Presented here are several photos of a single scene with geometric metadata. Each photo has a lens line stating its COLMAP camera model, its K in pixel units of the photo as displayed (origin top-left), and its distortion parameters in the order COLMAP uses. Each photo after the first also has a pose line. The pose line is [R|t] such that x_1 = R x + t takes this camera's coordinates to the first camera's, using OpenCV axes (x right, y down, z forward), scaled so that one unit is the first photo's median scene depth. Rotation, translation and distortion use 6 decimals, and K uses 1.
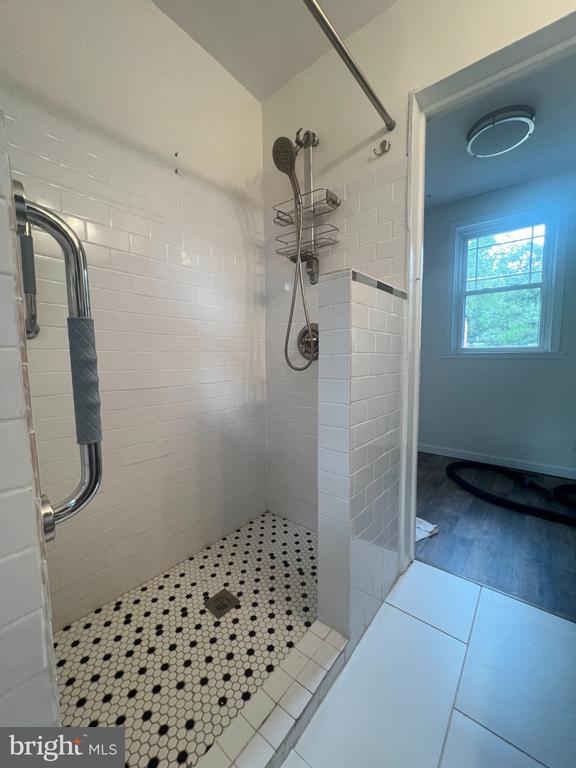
lens RADIAL K [[305.3, 0, 287.2], [0, 305.3, 383.2], [0, 0, 1]] dist [0.000613, 0.000354]
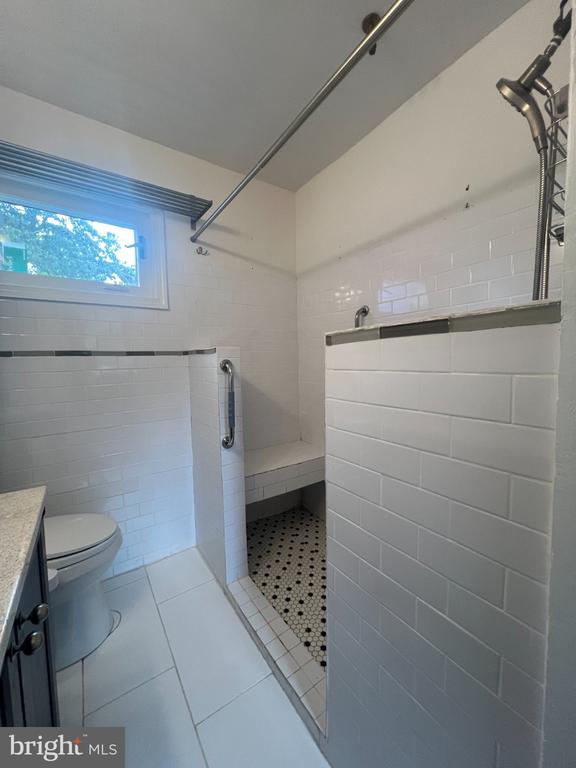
lens RADIAL K [[305.3, 0, 288.9], [0, 305.3, 385.7], [0, 0, 1]] dist [0.000613, 0.000354]
pose [[-0.283561, 0.092076, -0.954523, 0.728239], [-0.061363, 0.991597, 0.113881, -0.211133], [0.956989, 0.090865, -0.275529, 0.764918]]
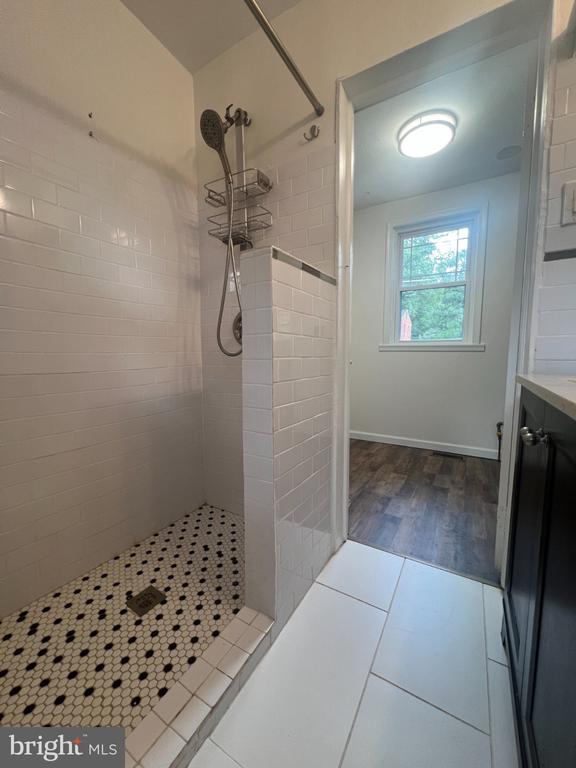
lens RADIAL K [[305.3, 0, 287.0], [0, 305.3, 383.1], [0, 0, 1]] dist [0.000613, 0.000354]
pose [[0.989442, -0.007771, 0.144720, 0.075094], [0.006063, 0.999907, 0.012242, 0.036020], [-0.144802, -0.011235, 0.989397, 0.010712]]
